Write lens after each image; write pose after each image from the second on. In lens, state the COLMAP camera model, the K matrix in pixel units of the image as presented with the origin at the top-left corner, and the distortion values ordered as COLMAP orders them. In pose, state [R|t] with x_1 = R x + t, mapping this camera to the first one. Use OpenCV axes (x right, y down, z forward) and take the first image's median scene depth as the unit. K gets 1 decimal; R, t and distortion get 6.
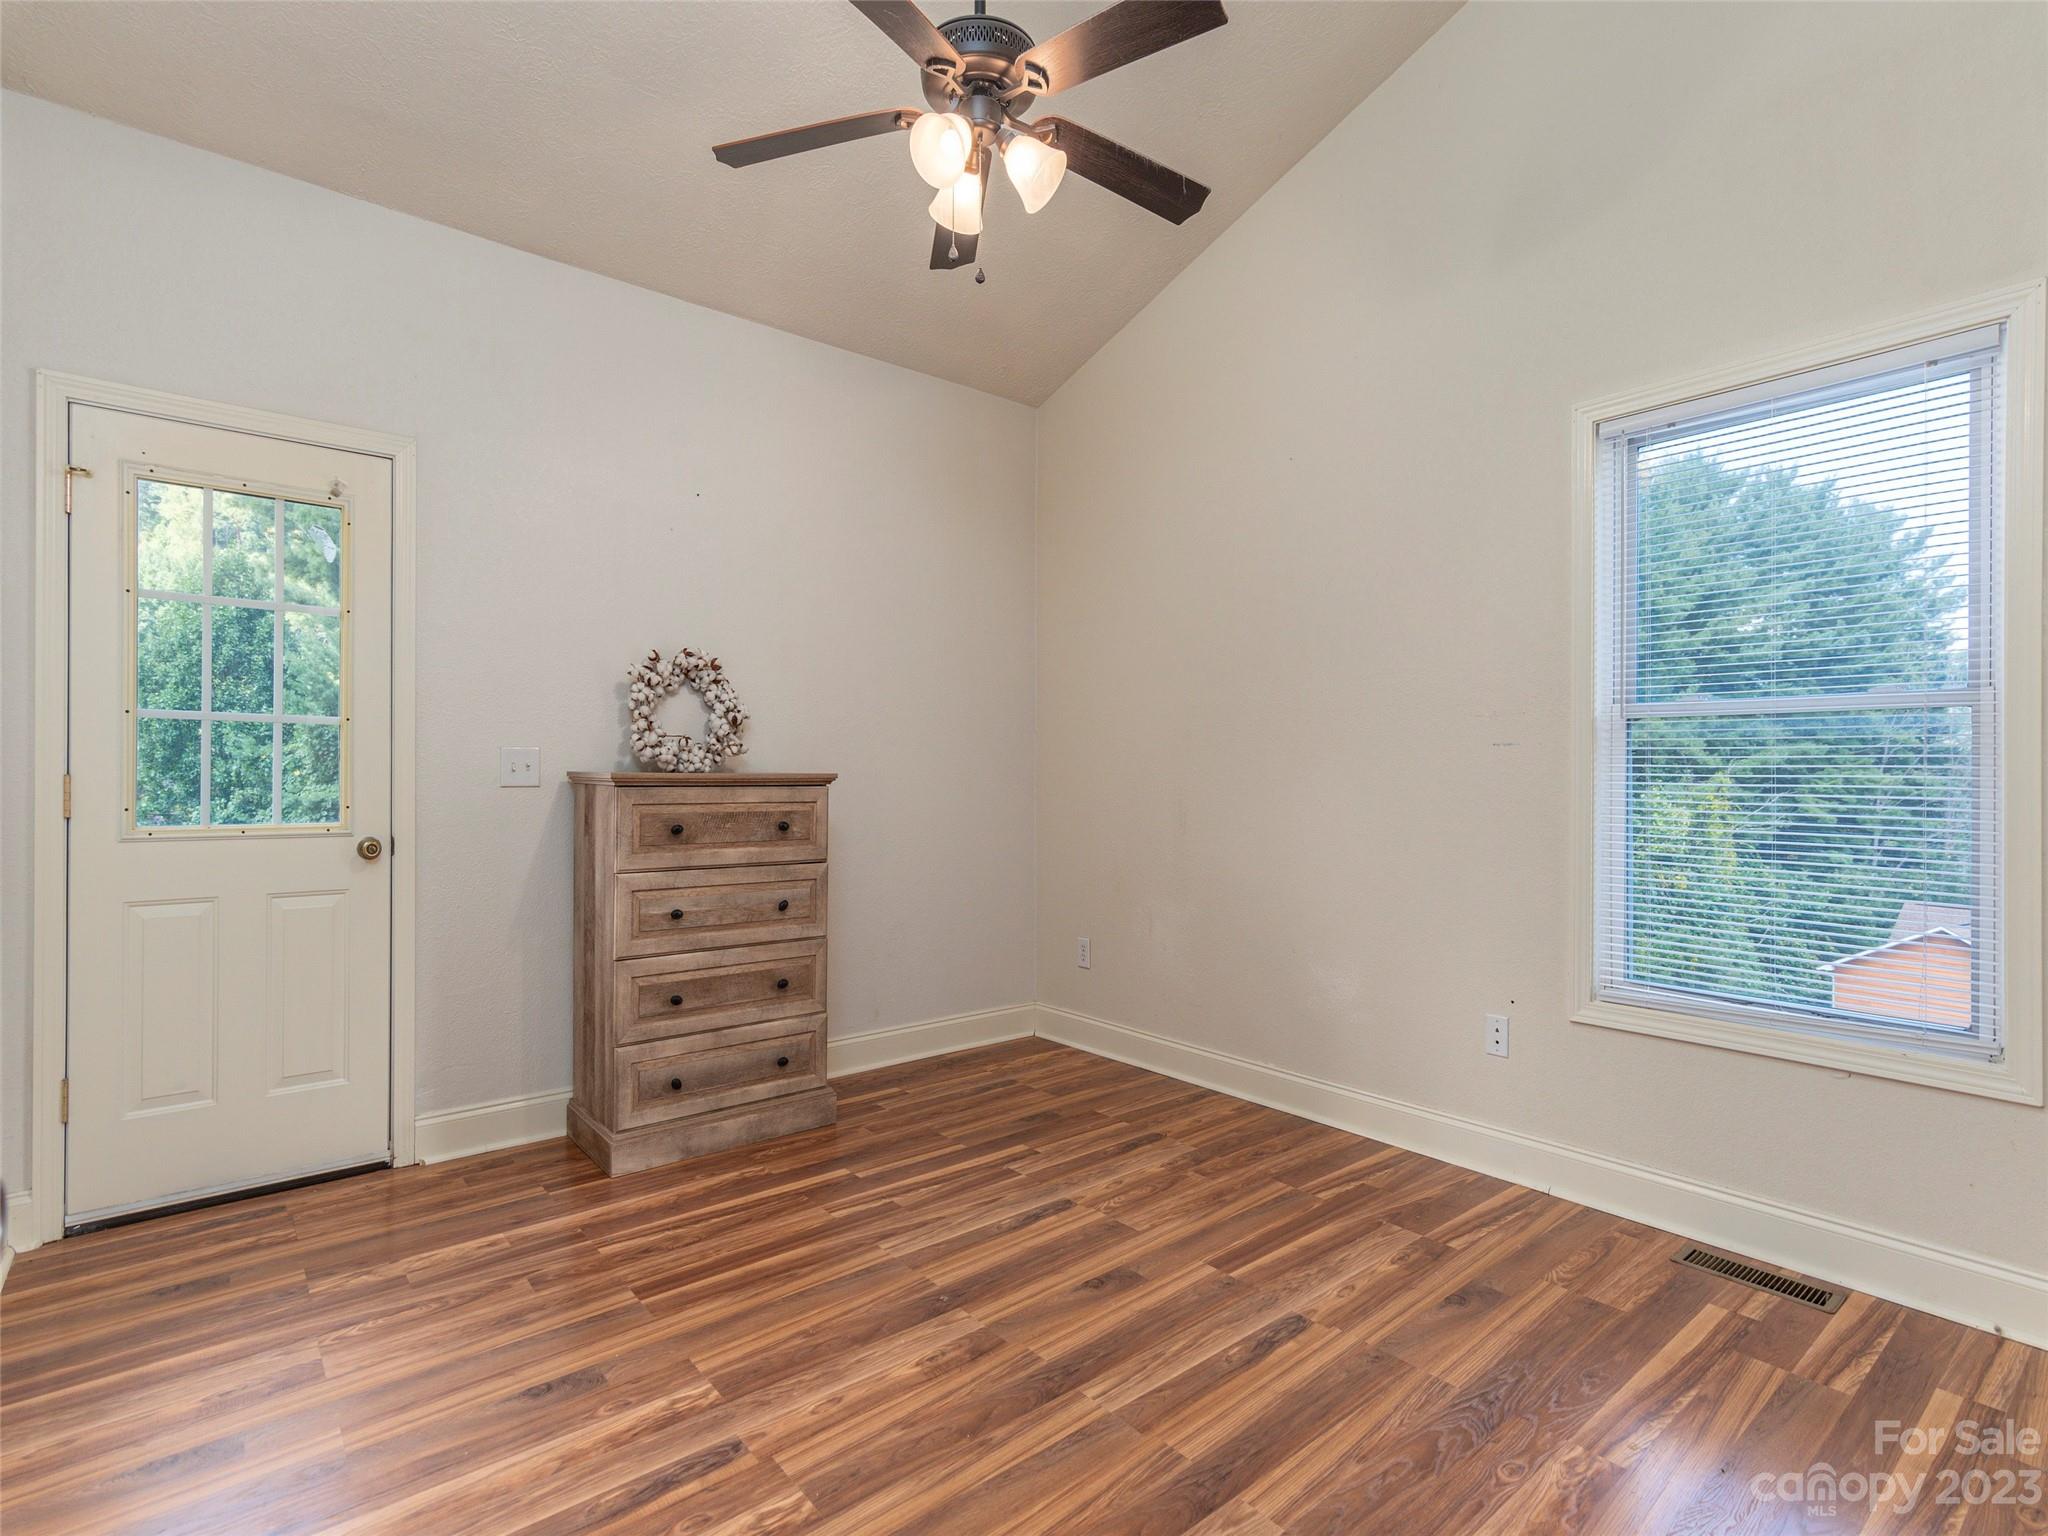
lens RADIAL K [[1007.4, 0, 1027.2], [0, 1007.4, 759.1], [0, 0, 1]] dist [0.011869, -0.001360]
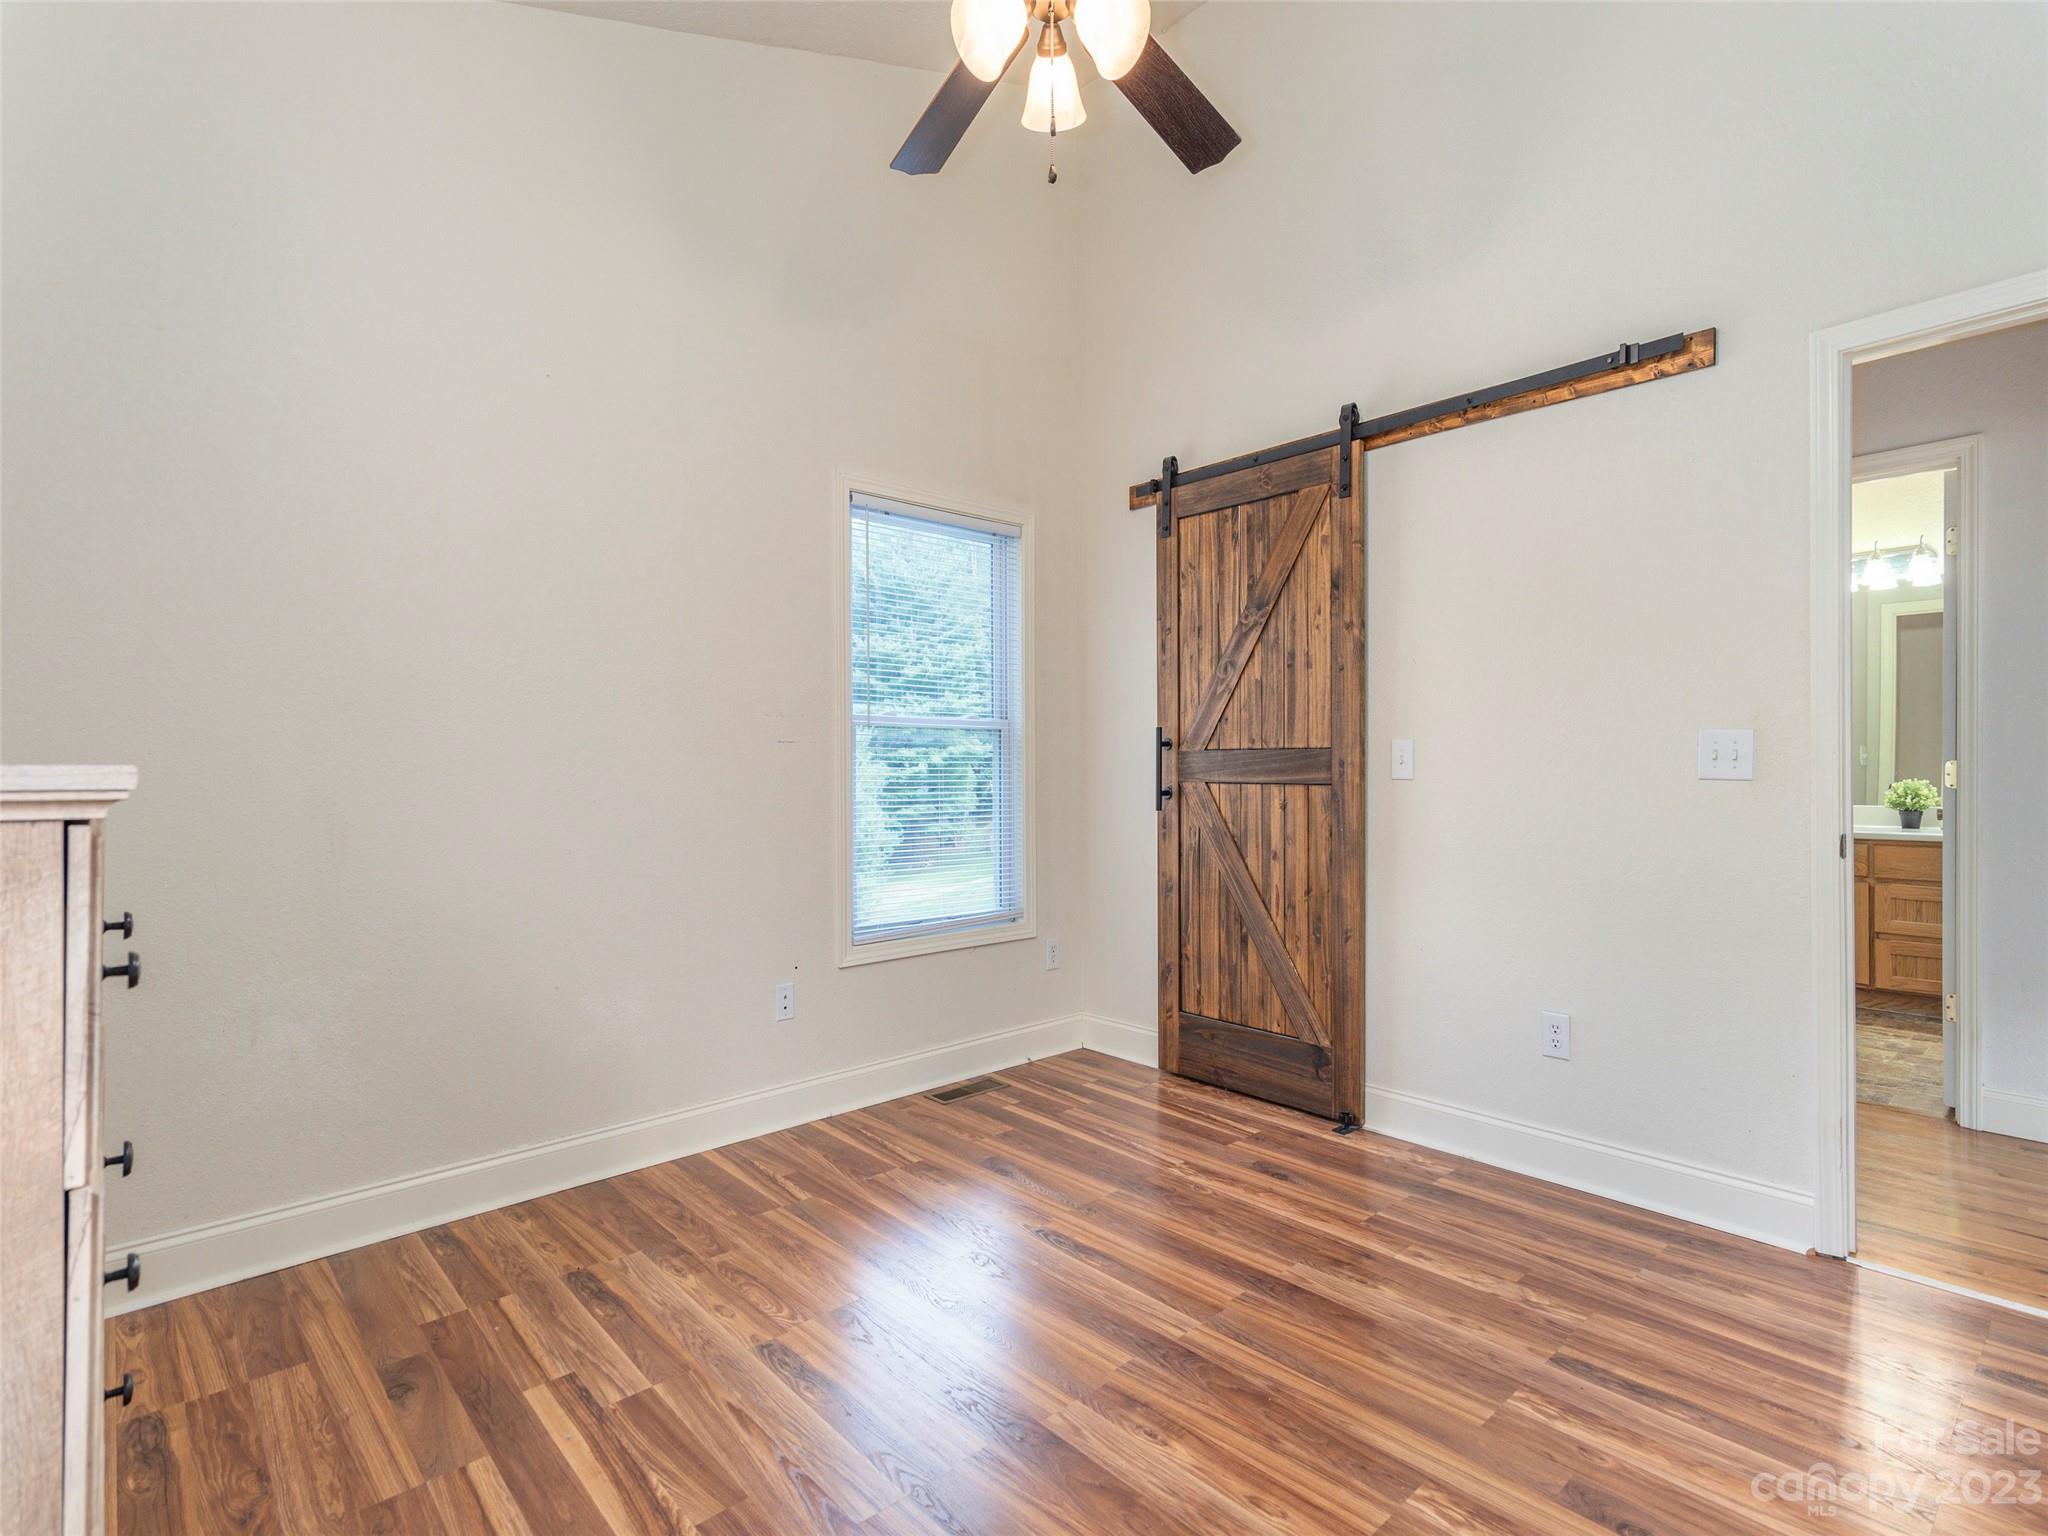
lens RADIAL K [[1007.4, 0, 1024.0], [0, 1007.4, 776.3], [0, 0, 1]] dist [0.011869, -0.001360]
pose [[-0.043627, -0.009974, 0.998998, -0.665306], [-0.008985, 0.999914, 0.009591, 0.013224], [-0.999007, -0.008558, -0.043712, 0.804090]]
